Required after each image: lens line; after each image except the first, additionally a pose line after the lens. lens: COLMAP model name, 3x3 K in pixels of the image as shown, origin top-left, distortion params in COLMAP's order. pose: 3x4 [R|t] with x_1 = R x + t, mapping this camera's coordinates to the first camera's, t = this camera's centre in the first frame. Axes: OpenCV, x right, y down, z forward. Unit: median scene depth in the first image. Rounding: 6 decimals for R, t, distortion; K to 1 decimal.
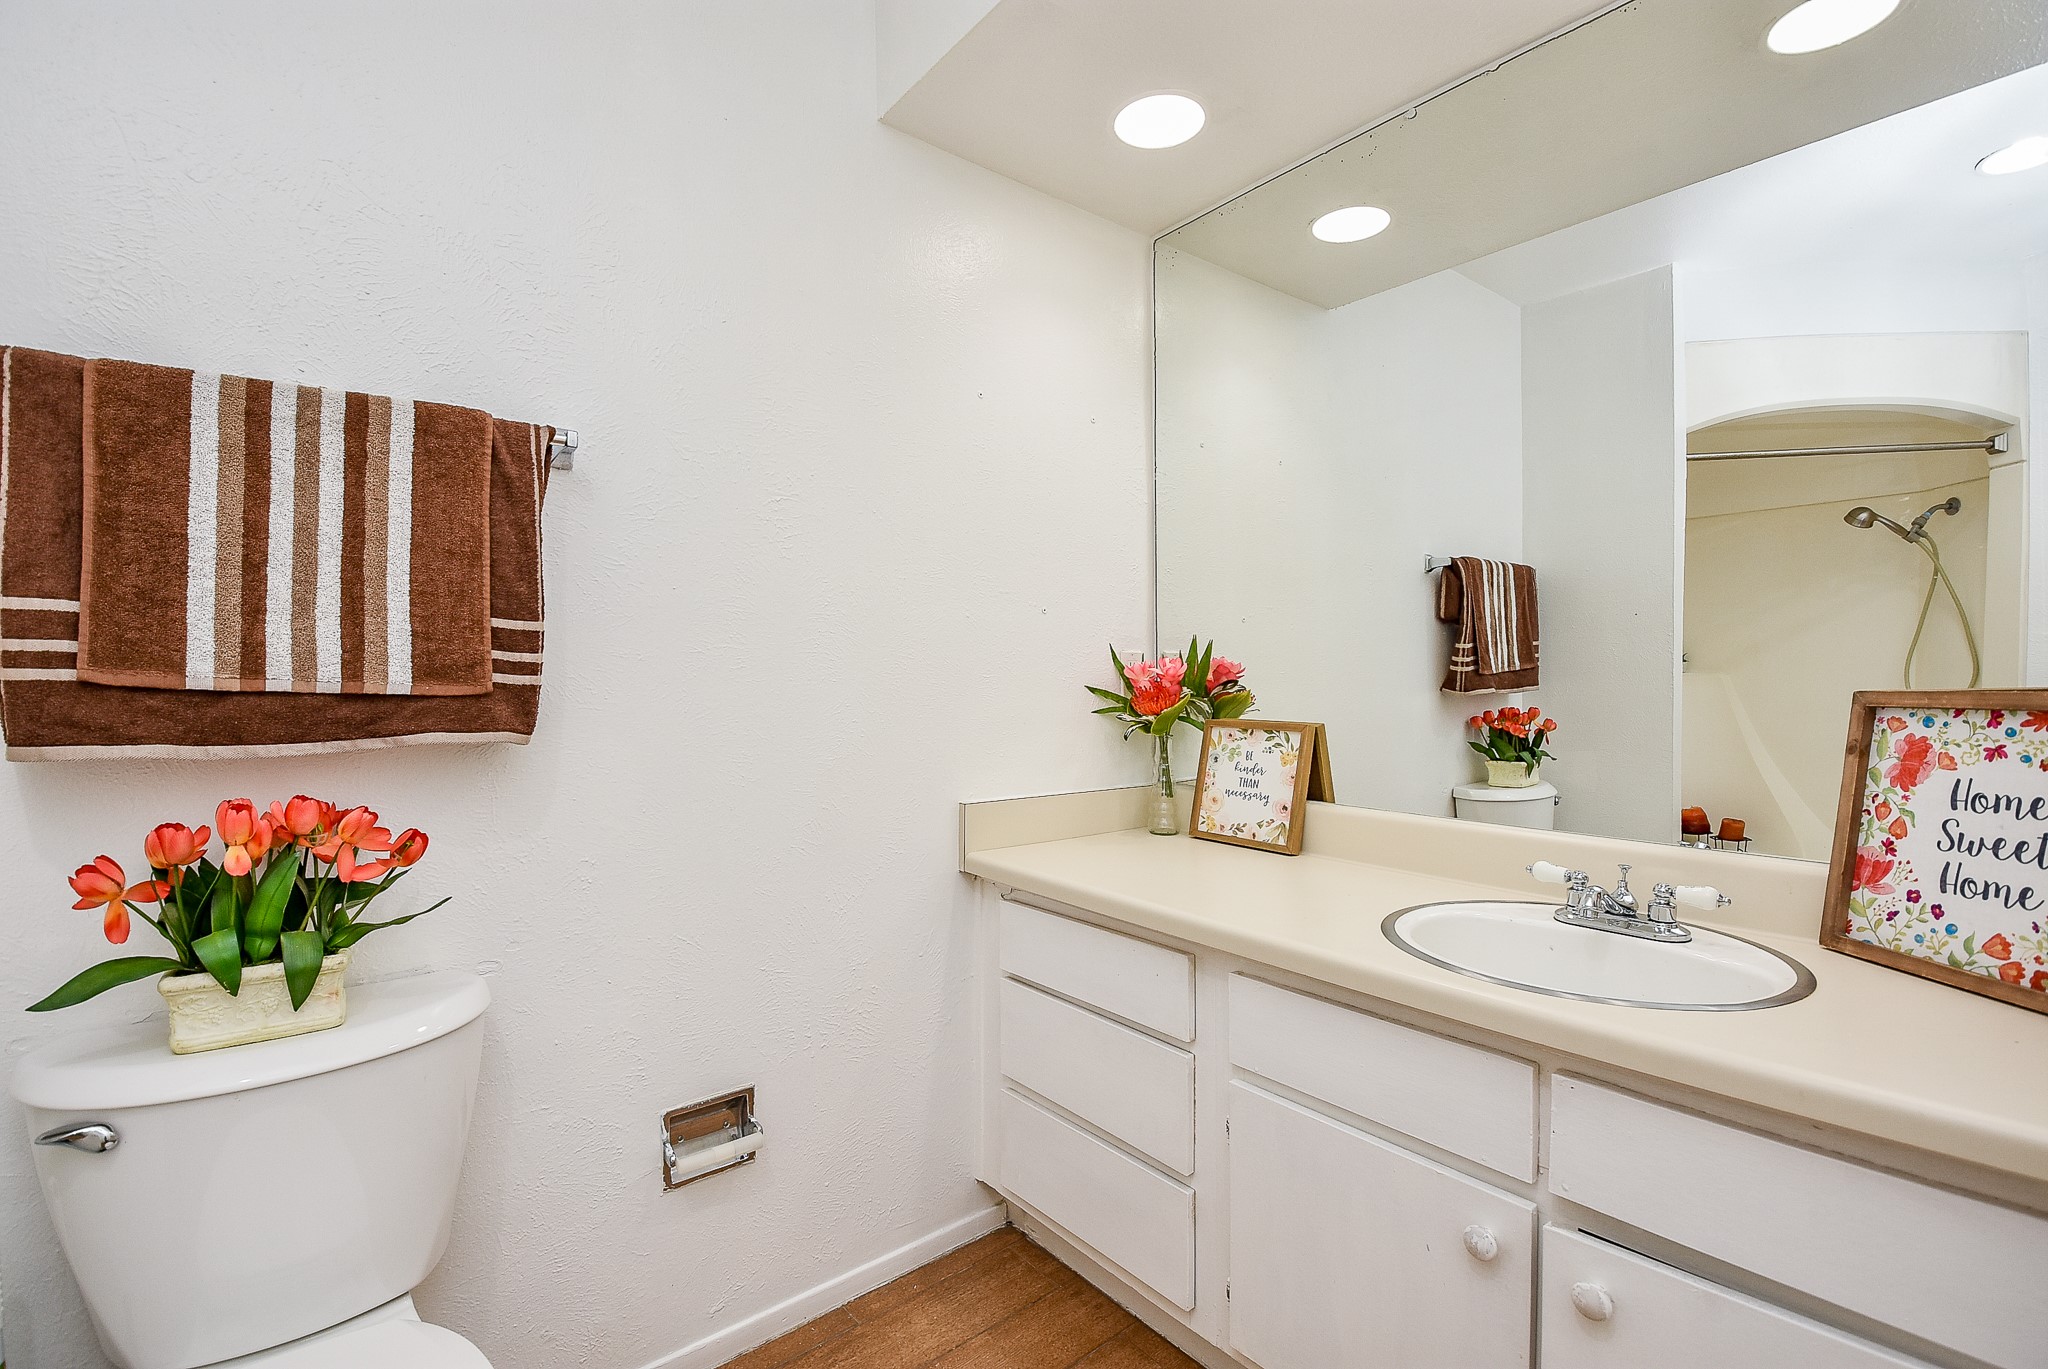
lens RADIAL K [[906.7, 0, 1010.2], [0, 906.7, 681.3], [0, 0, 1]] dist [0.018590, -0.025509]
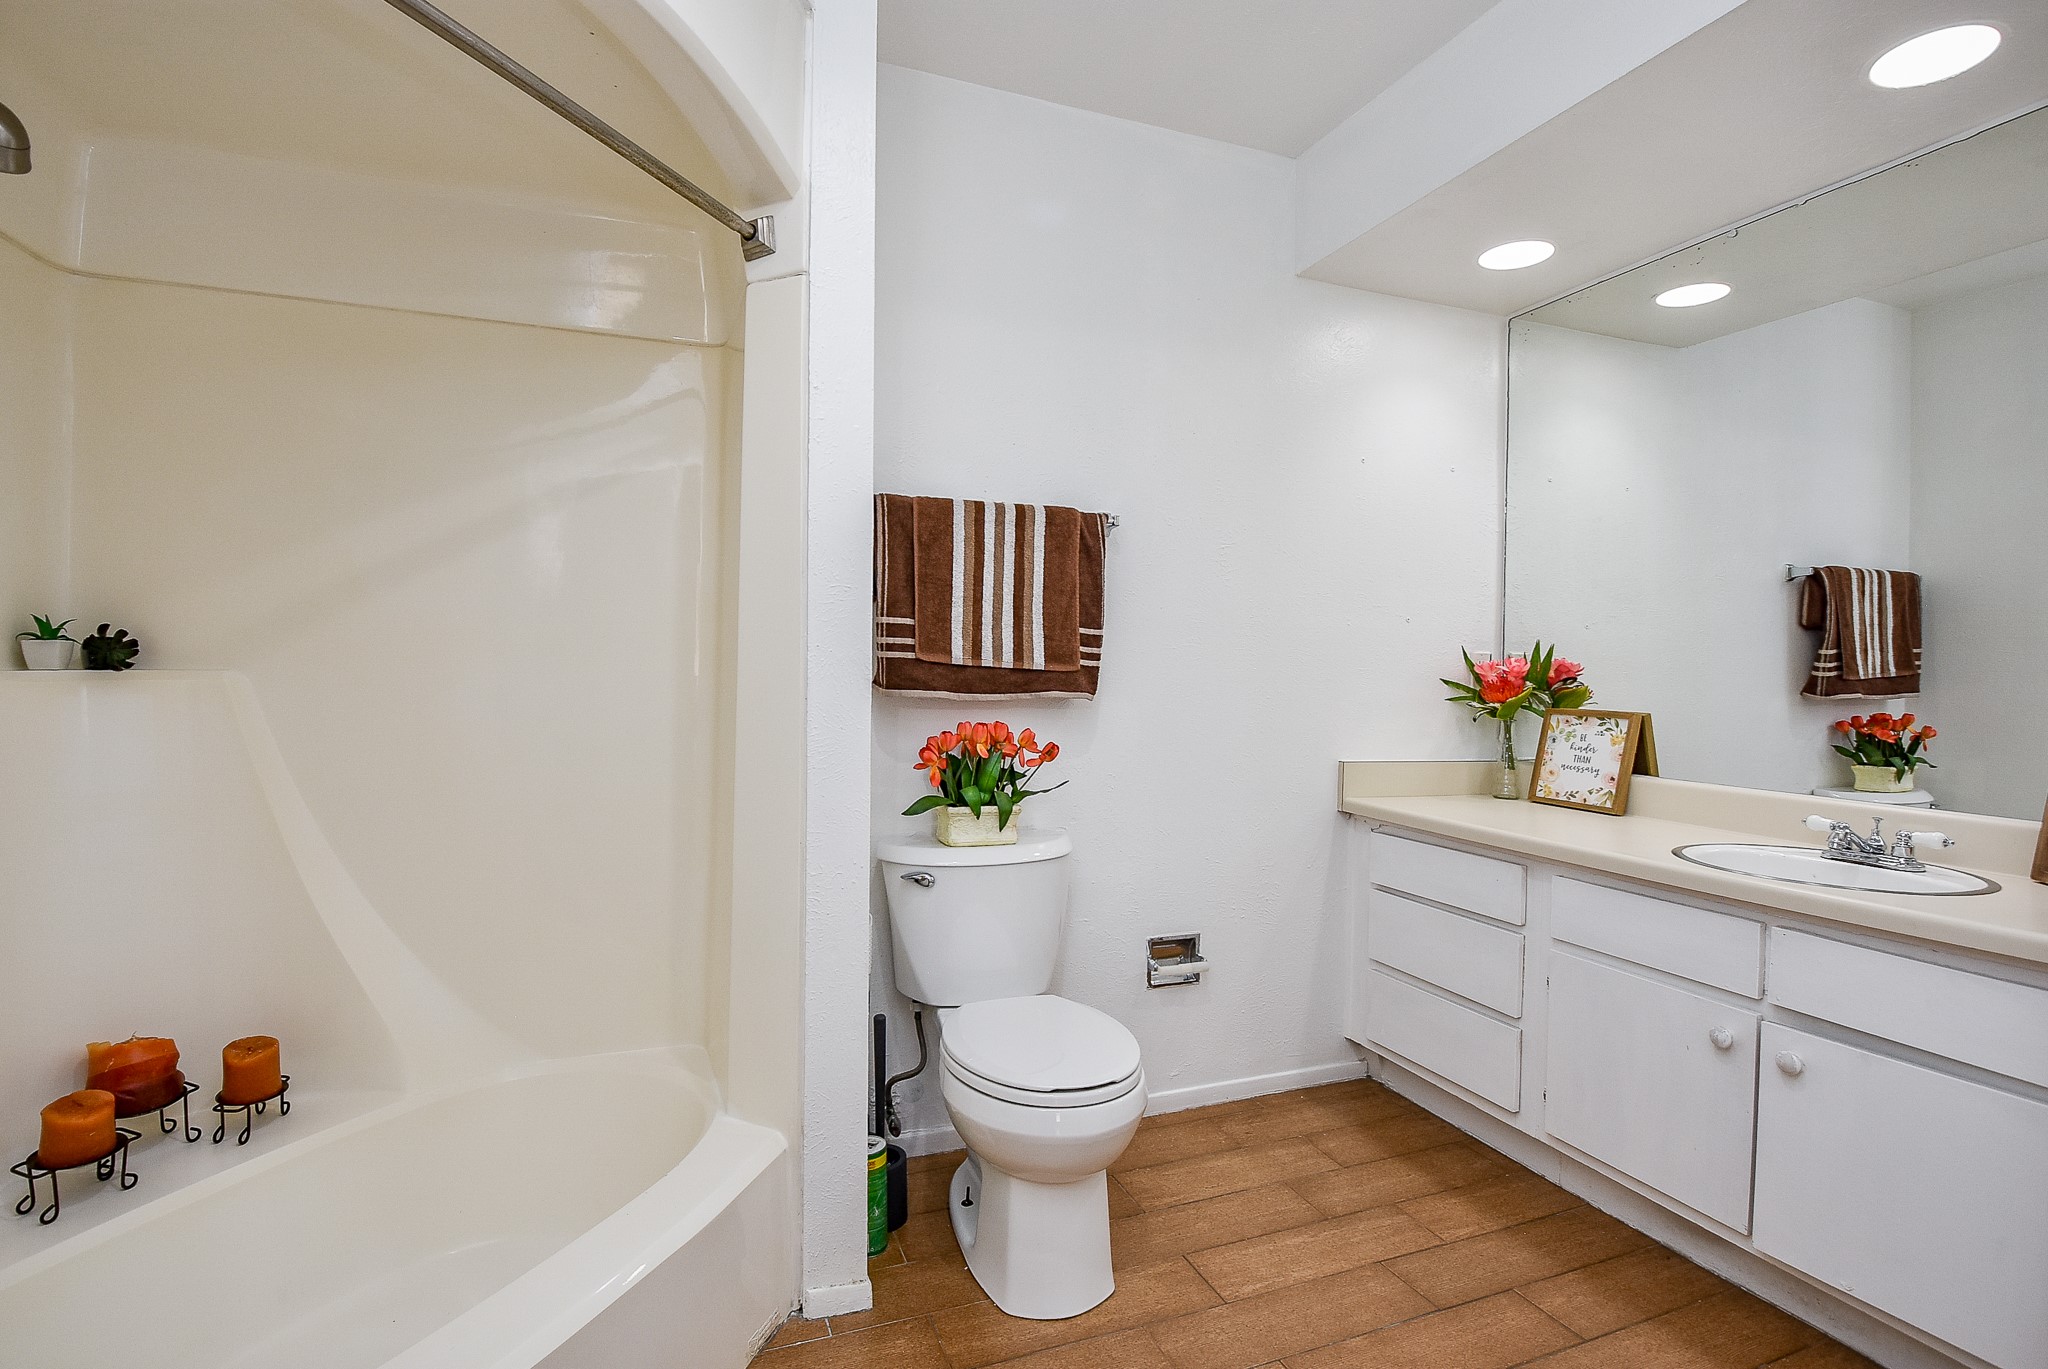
lens RADIAL K [[952.4, 0, 1016.8], [0, 952.4, 680.2], [0, 0, 1]] dist [0.038826, -0.044789]
pose [[0.952110, 0.026795, -0.304579, -0.127434], [-0.025779, 0.999641, 0.007358, 0.021900], [0.304667, 0.000847, 0.952459, -0.804096]]
